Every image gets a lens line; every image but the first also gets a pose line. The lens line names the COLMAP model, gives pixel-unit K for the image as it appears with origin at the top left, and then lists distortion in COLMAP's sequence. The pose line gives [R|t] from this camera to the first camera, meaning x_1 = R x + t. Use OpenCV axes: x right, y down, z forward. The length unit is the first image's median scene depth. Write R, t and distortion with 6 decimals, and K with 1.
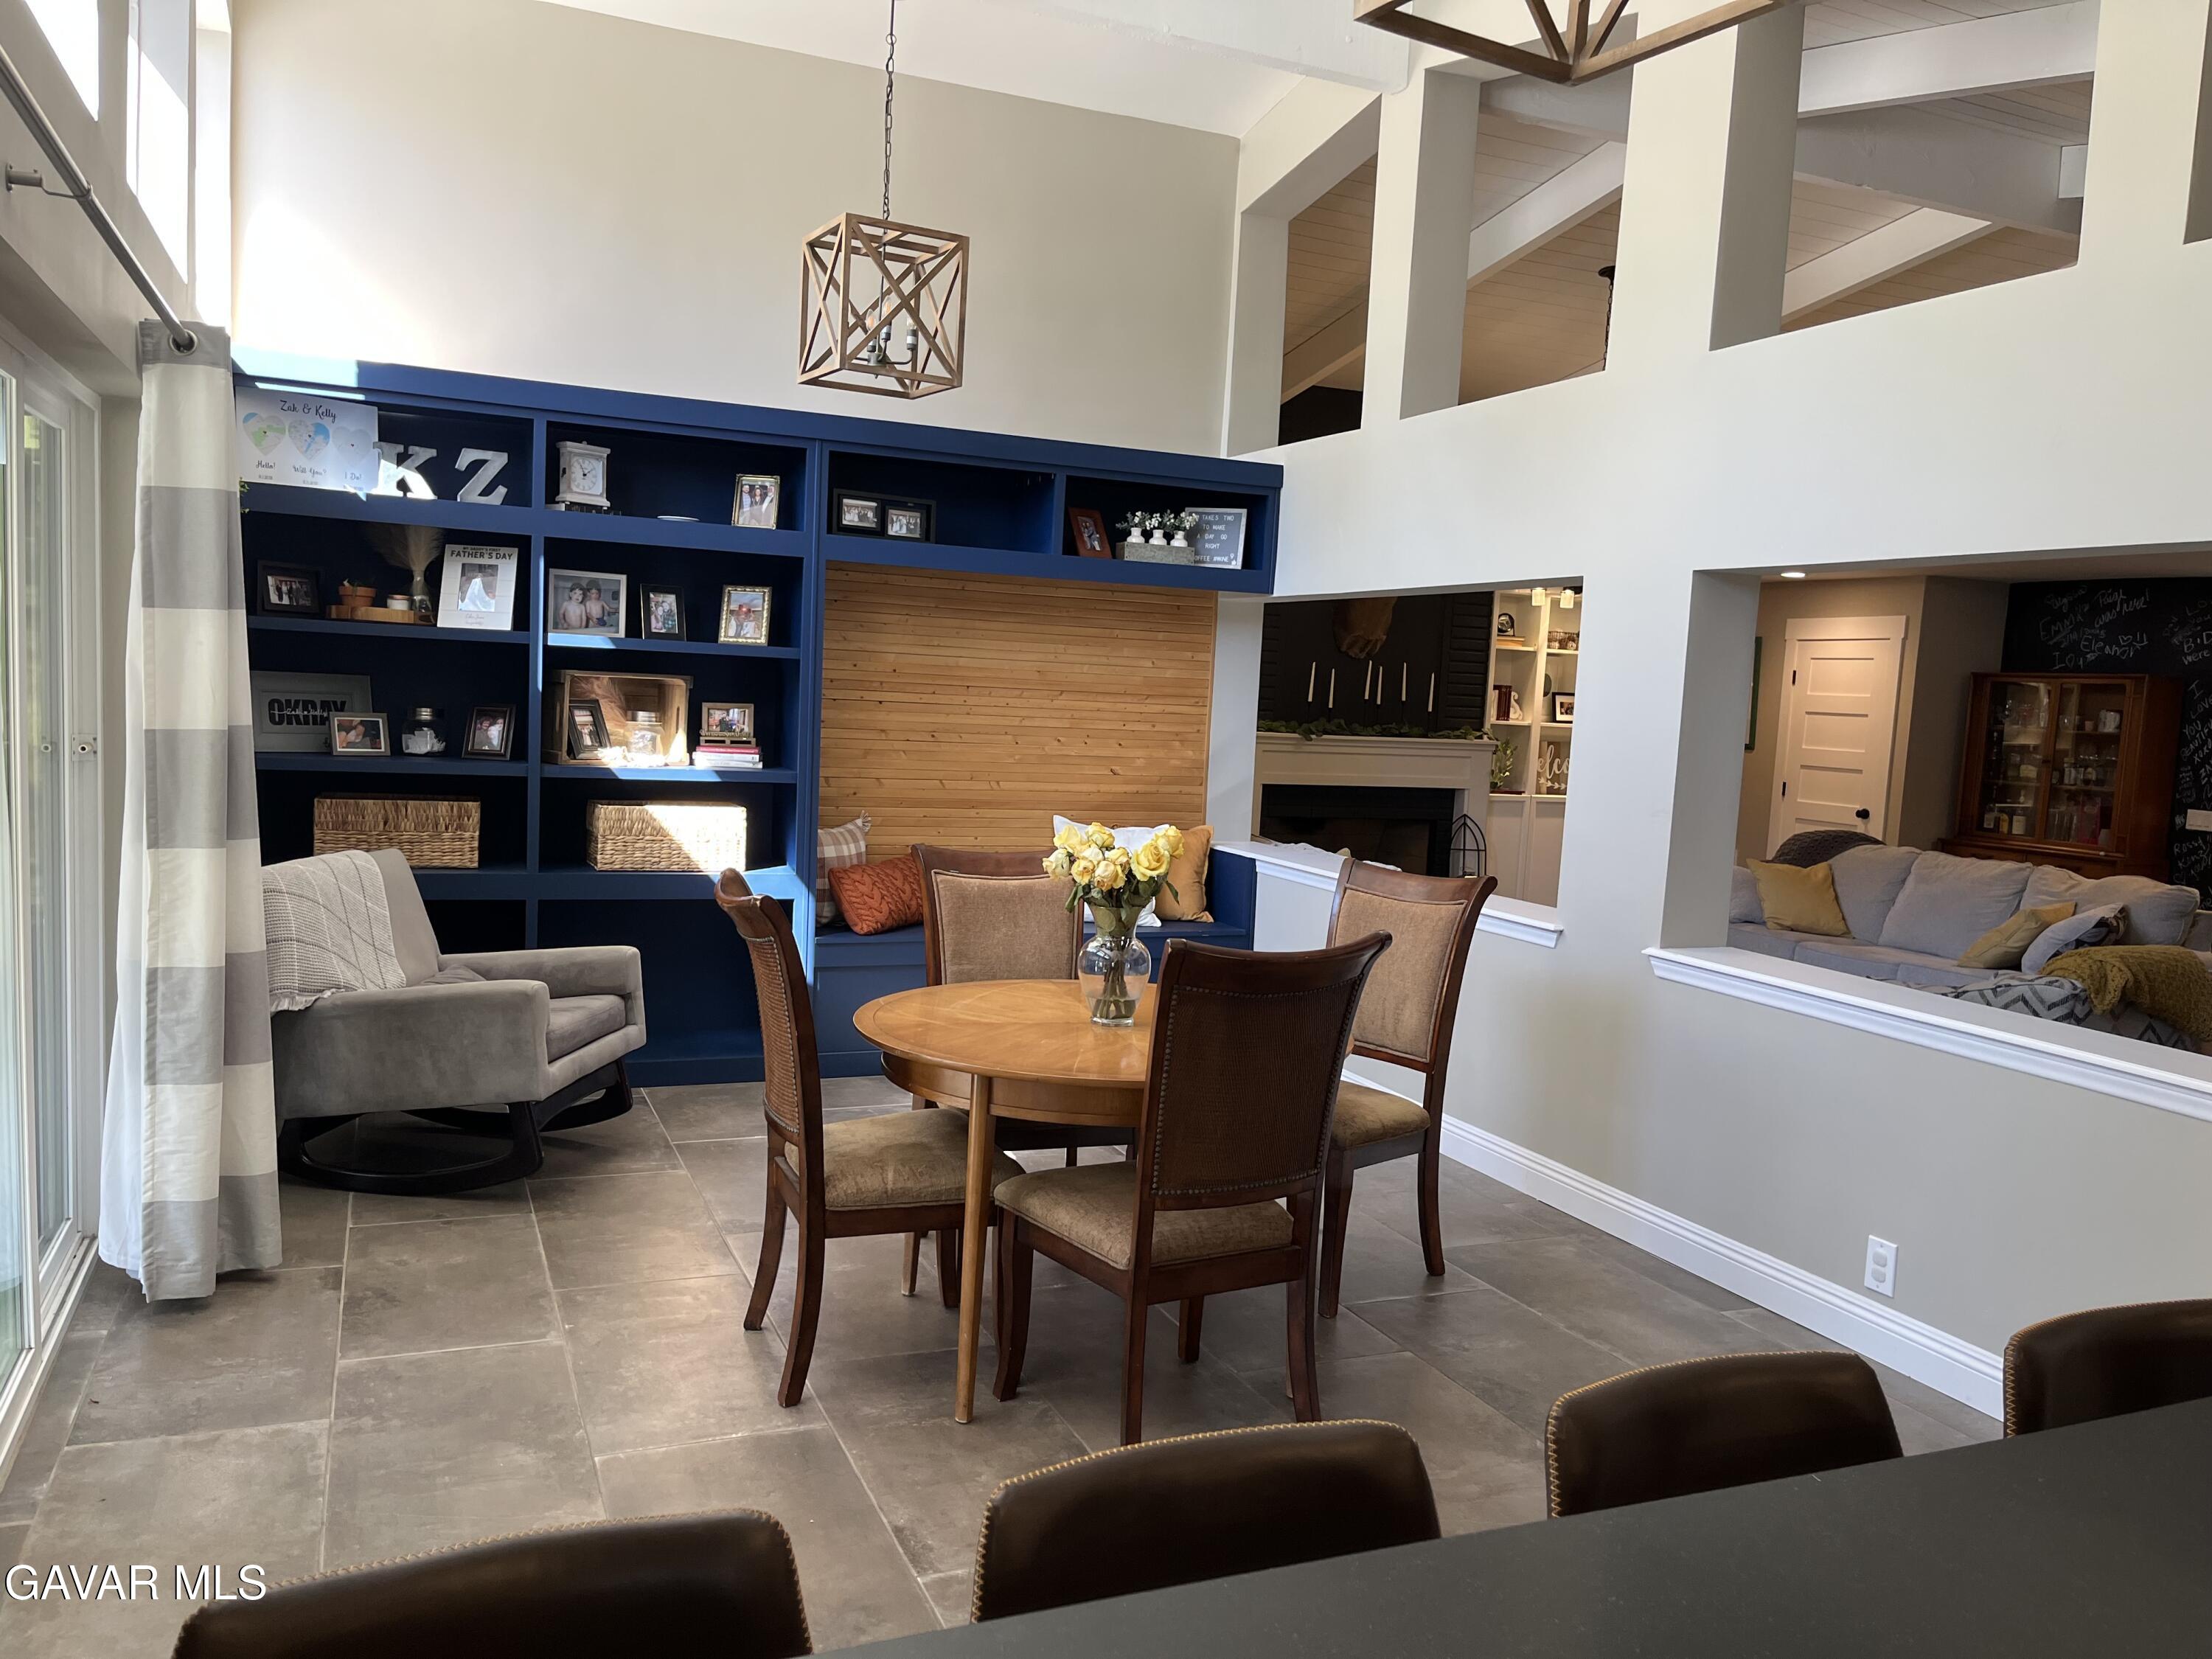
lens RADIAL K [[1672.1, 0, 1102.5], [0, 1672.1, 847.8], [0, 0, 1]] dist [0.047933, -0.053510]
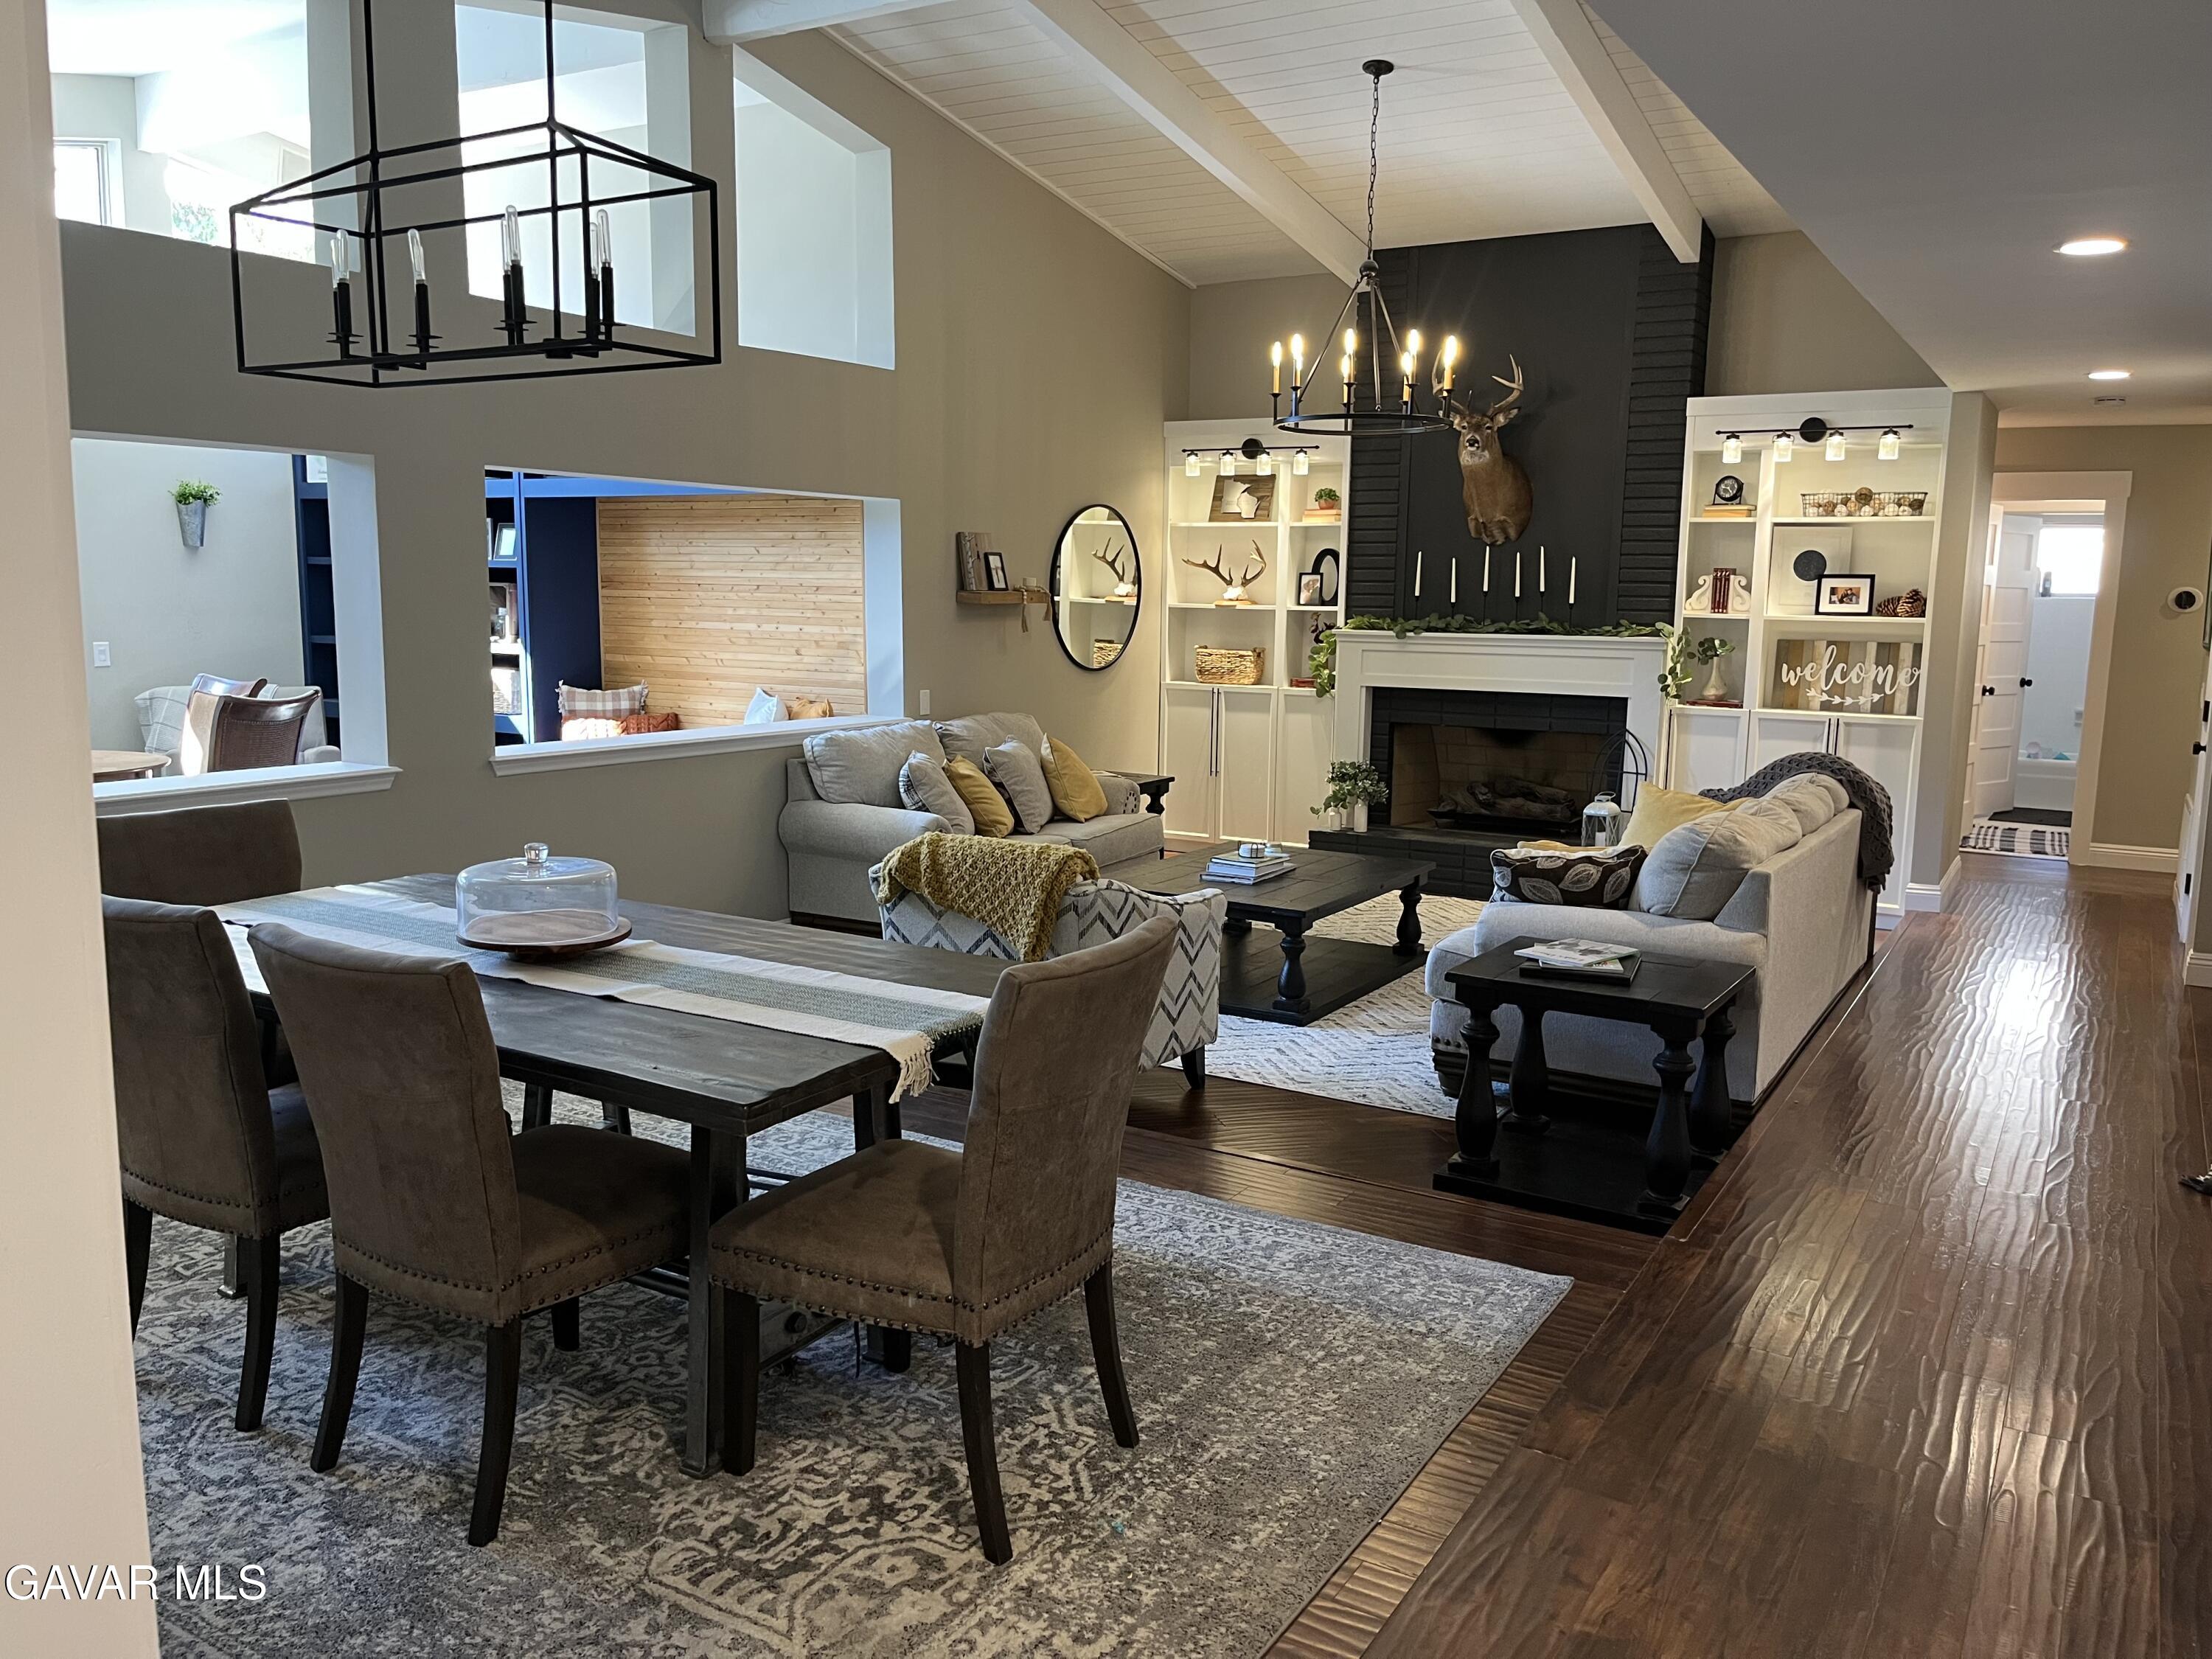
lens RADIAL K [[1672.1, 0, 1090.6], [0, 1672.1, 816.5], [0, 0, 1]] dist [0.047933, -0.053510]
pose [[0.582002, 0.070700, -0.810108, 0.749426], [-0.064151, 0.997100, 0.040932, 0.006013], [0.810653, 0.028146, 0.584849, 0.318981]]
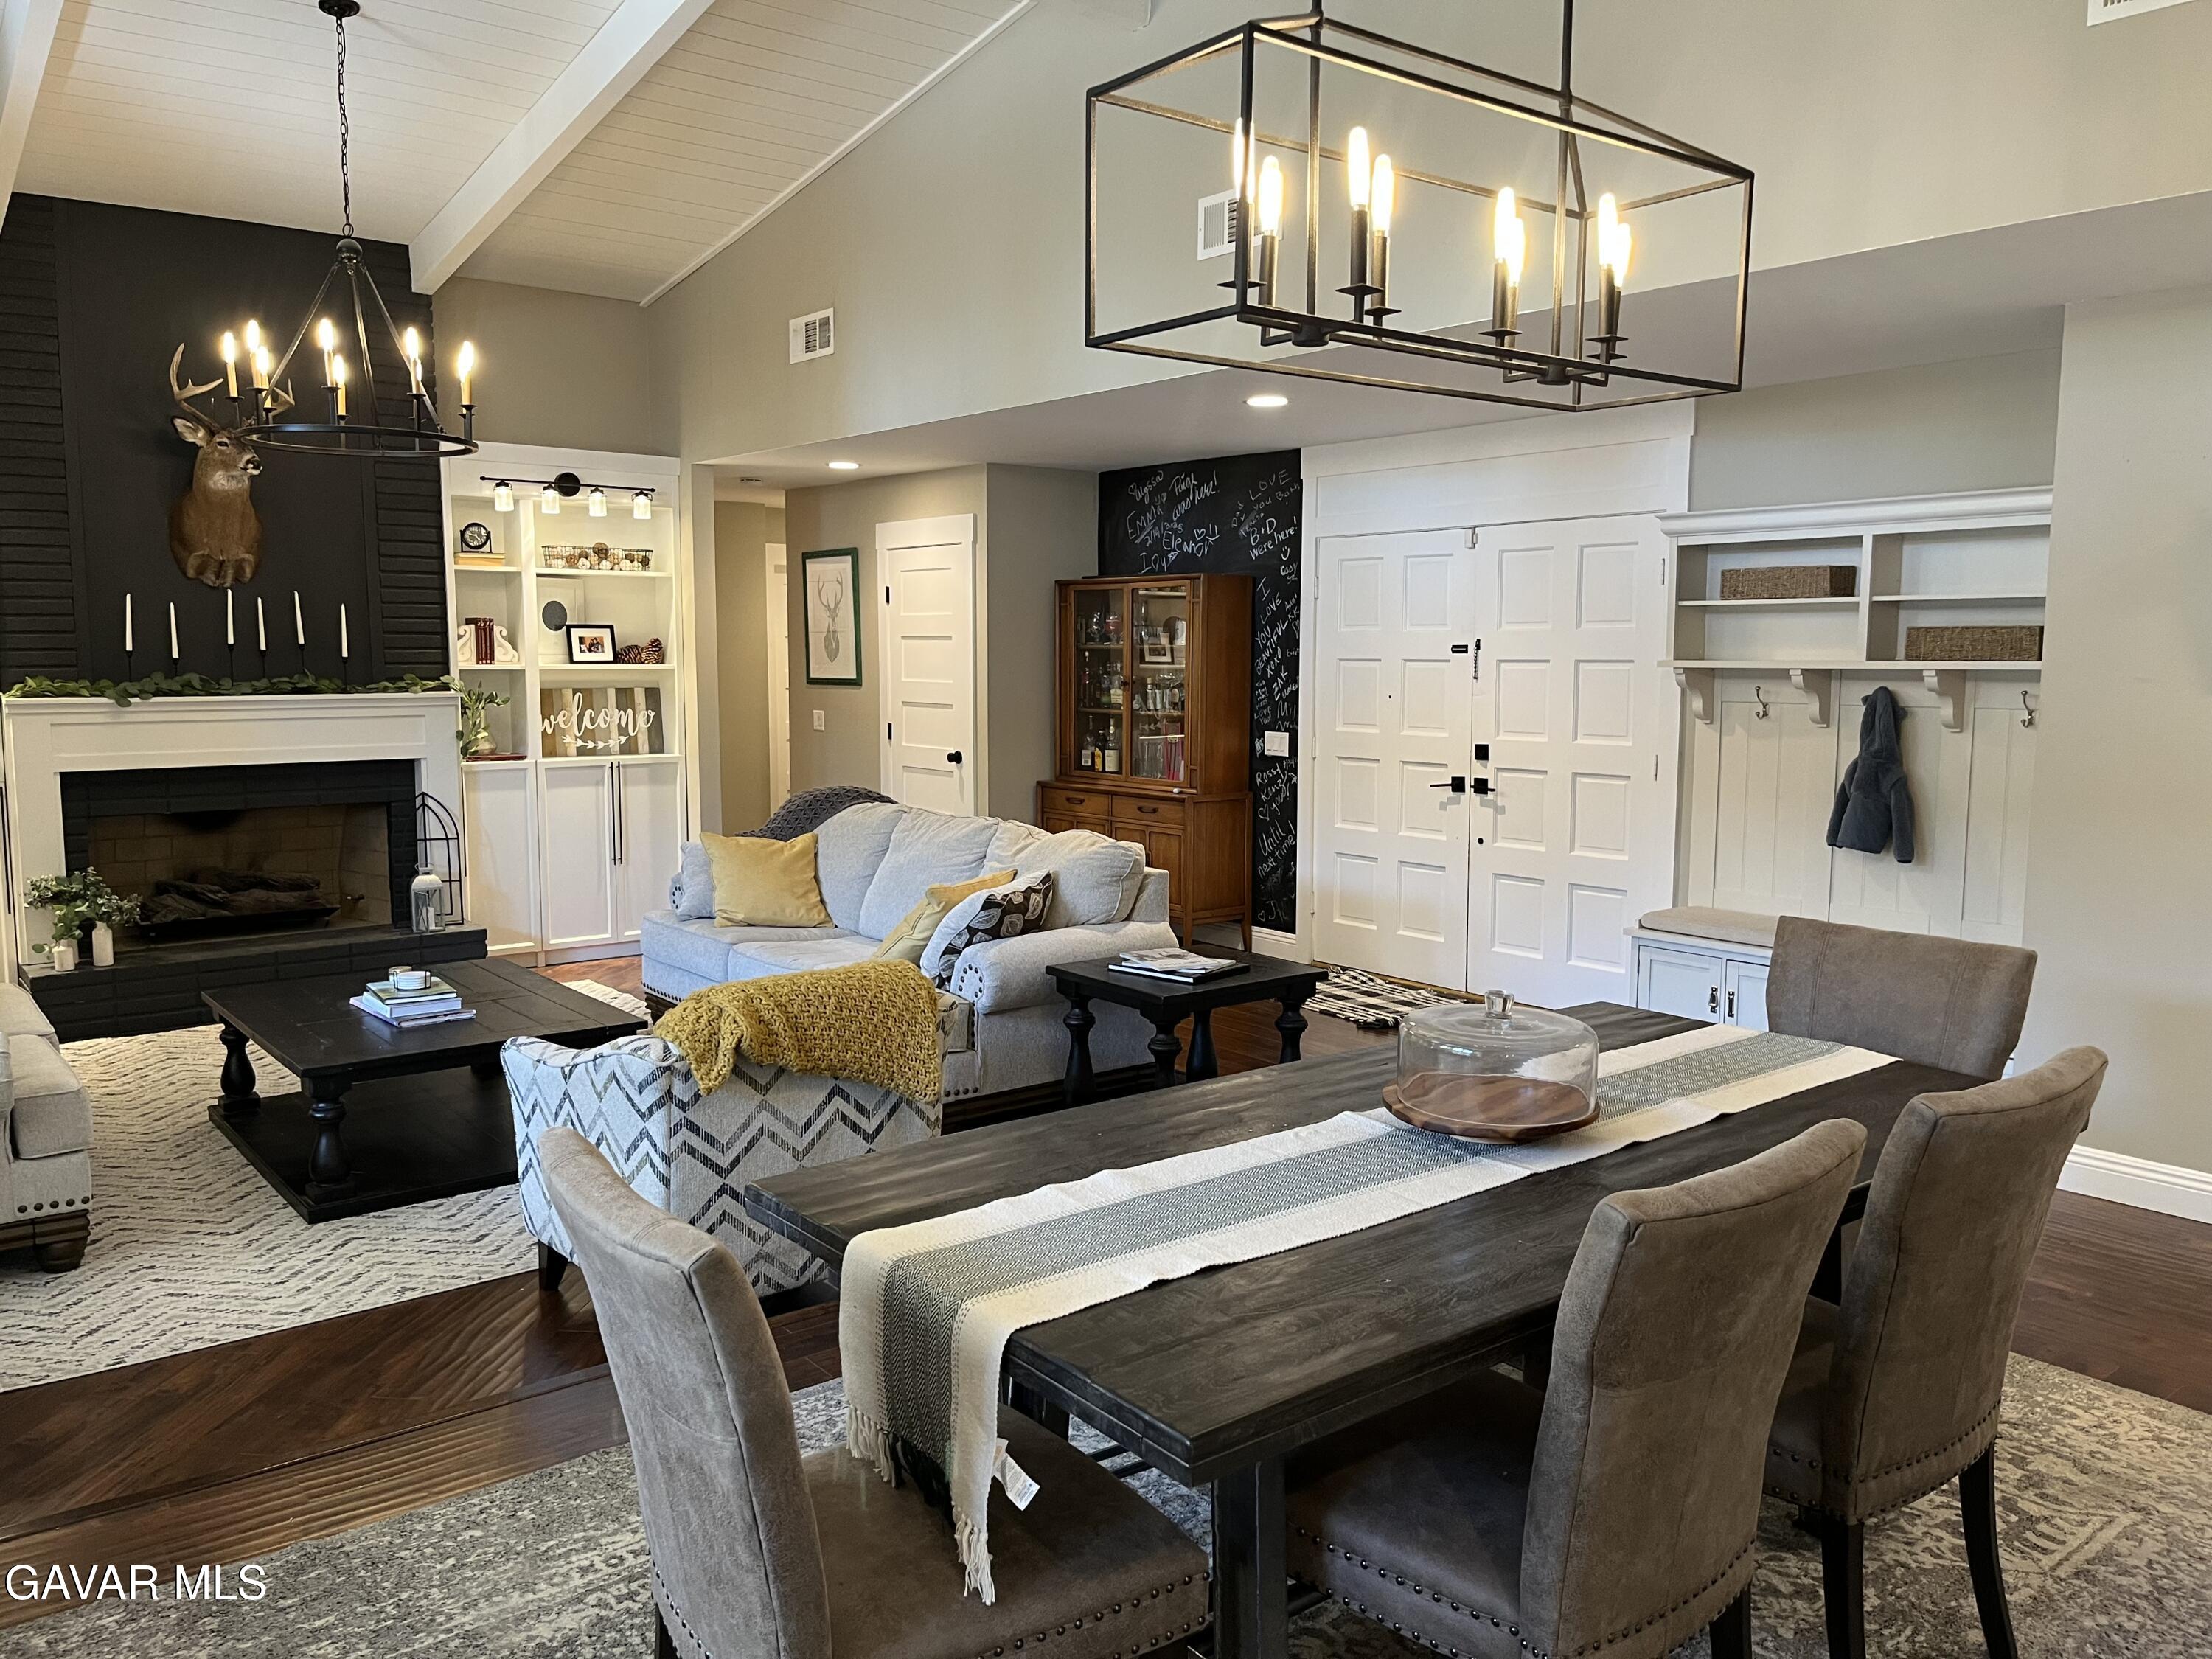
lens RADIAL K [[1672.1, 0, 1114.2], [0, 1672.1, 837.3], [0, 0, 1]] dist [0.047933, -0.053510]
pose [[0.960312, -0.078036, 0.267791, 0.317655], [0.071195, 0.996842, 0.035179, -0.004530], [-0.269690, -0.014717, 0.962835, 0.198595]]
